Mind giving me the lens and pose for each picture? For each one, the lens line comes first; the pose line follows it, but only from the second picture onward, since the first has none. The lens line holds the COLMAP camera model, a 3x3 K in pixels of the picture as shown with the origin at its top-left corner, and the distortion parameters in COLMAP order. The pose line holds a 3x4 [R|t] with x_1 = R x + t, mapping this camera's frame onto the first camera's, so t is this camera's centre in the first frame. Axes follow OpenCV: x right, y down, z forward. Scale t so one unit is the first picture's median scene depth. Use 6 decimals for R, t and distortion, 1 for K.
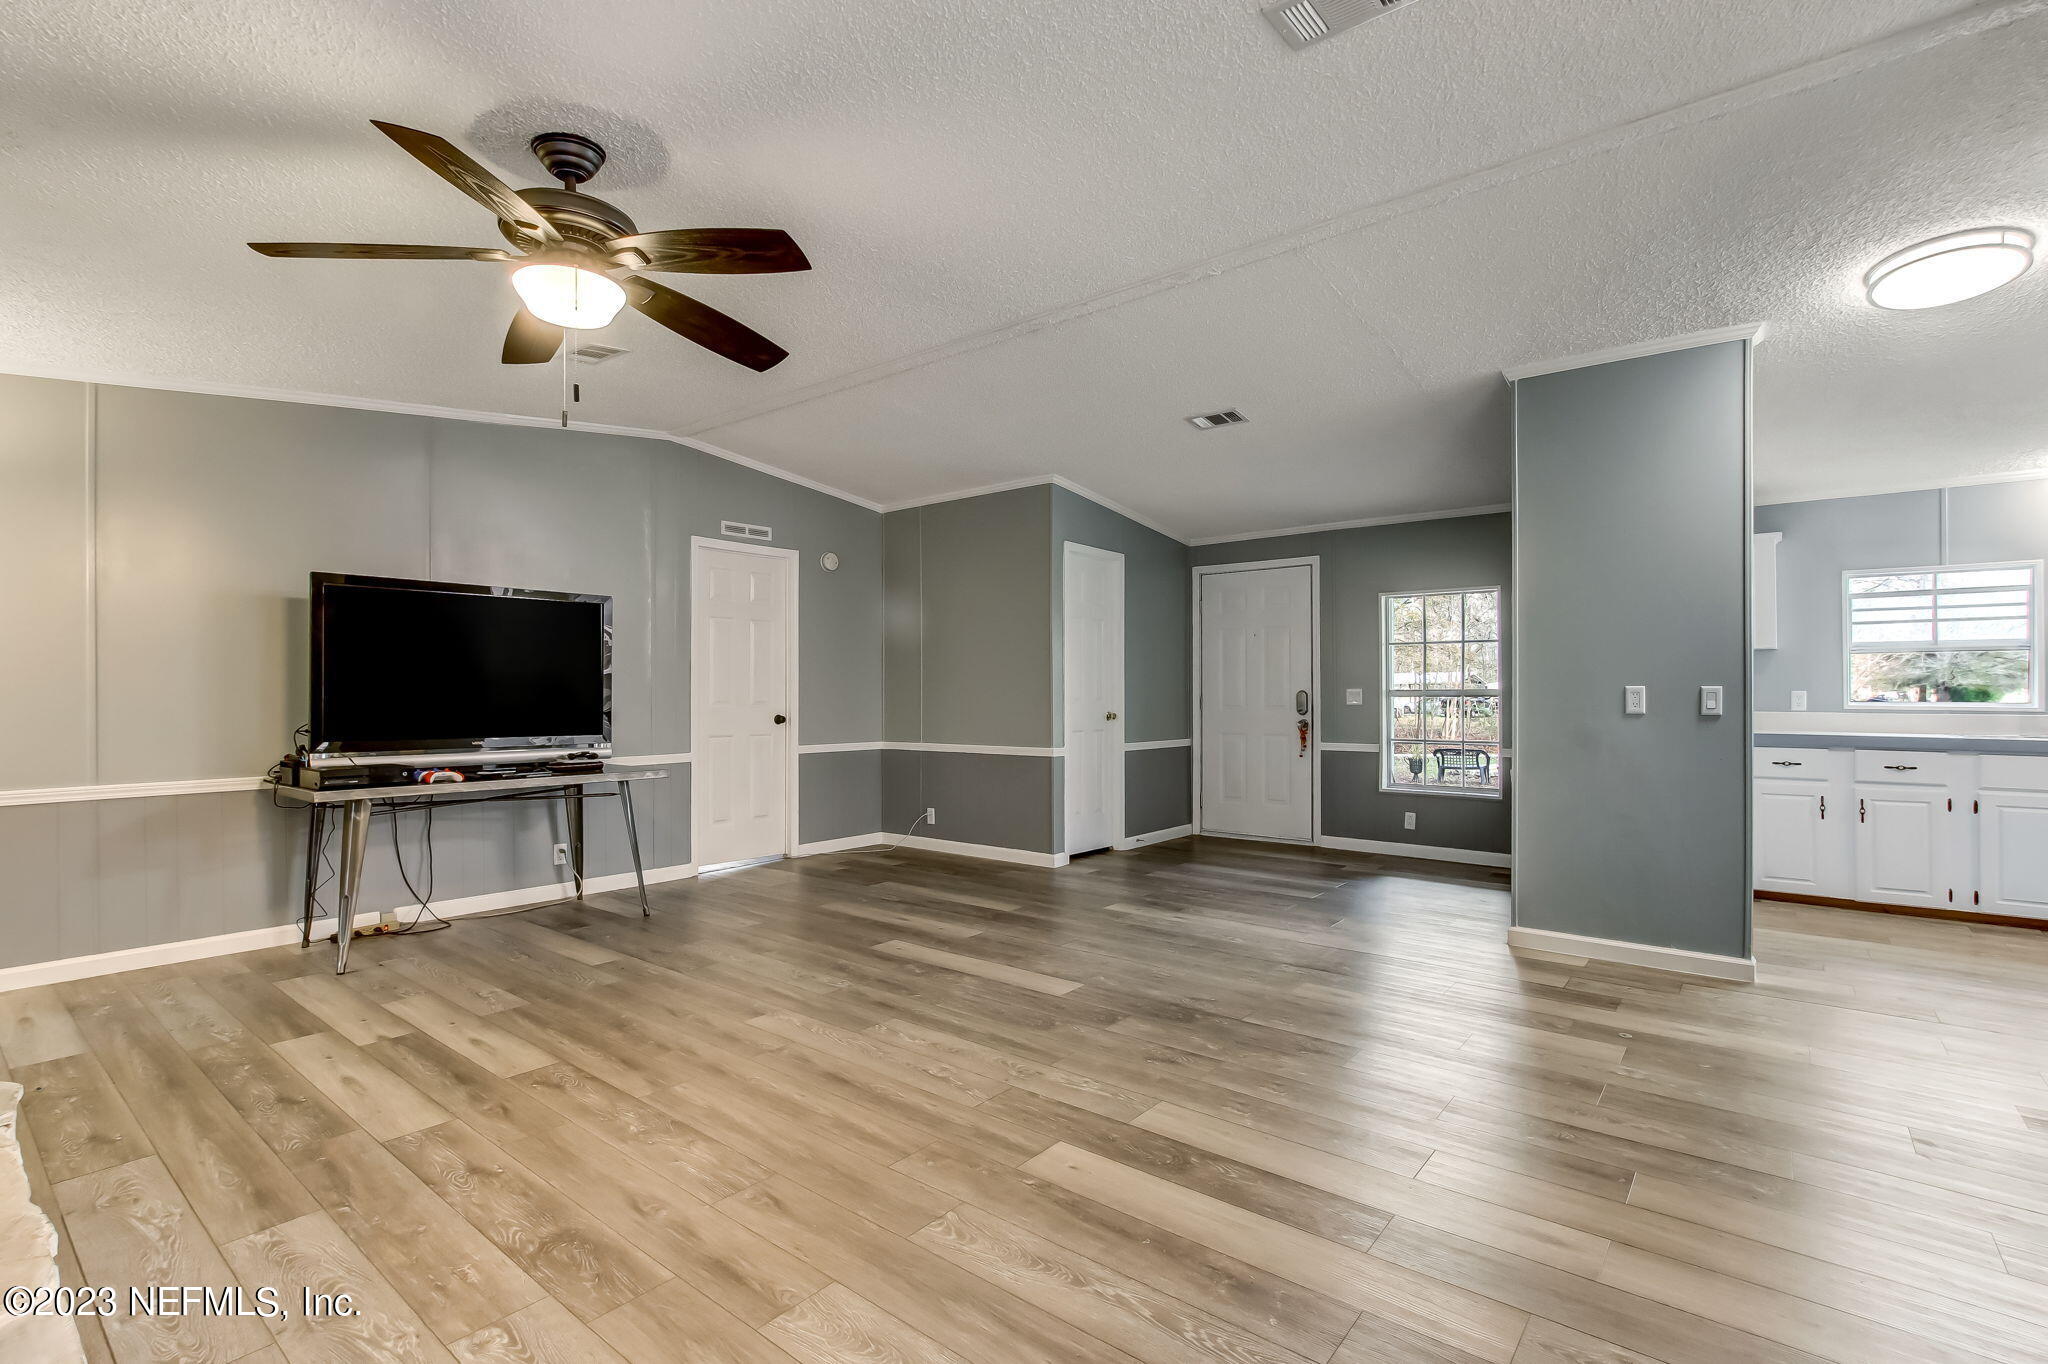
lens RADIAL K [[943.5, 0, 1030.6], [0, 943.5, 687.7], [0, 0, 1]] dist [-0.013446, 0.001659]
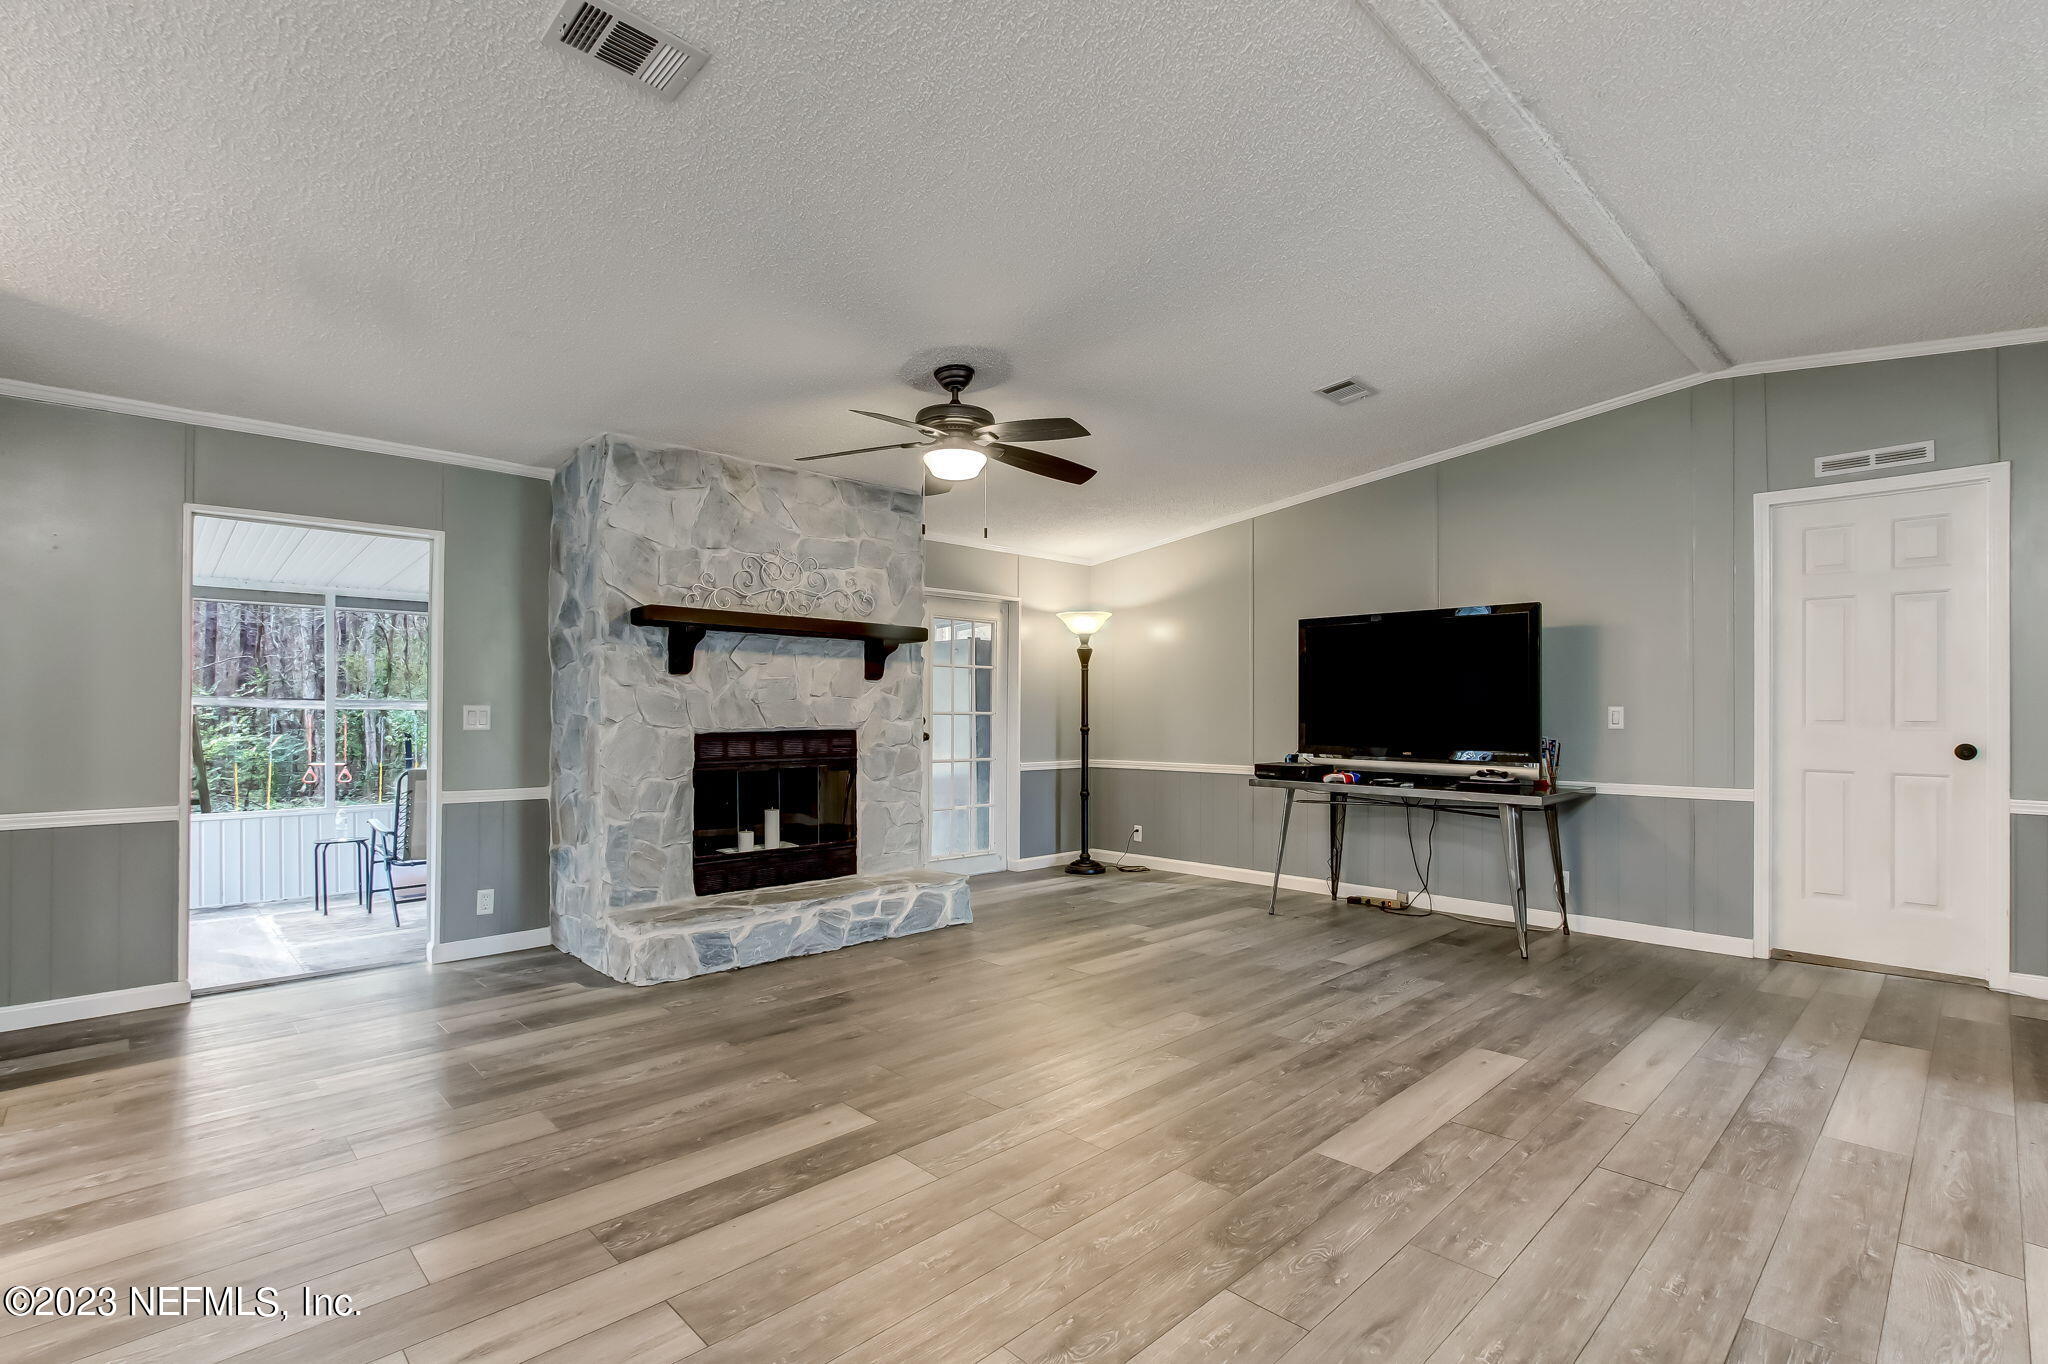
lens RADIAL K [[954.4, 0, 1025.2], [0, 954.4, 694.7], [0, 0, 1]] dist [-0.011843, 0.000908]
pose [[-0.125349, -0.014351, -0.992009, 0.610266], [0.005759, 0.999868, -0.015192, 0.004635], [0.992096, -0.007618, -0.125249, 0.723076]]
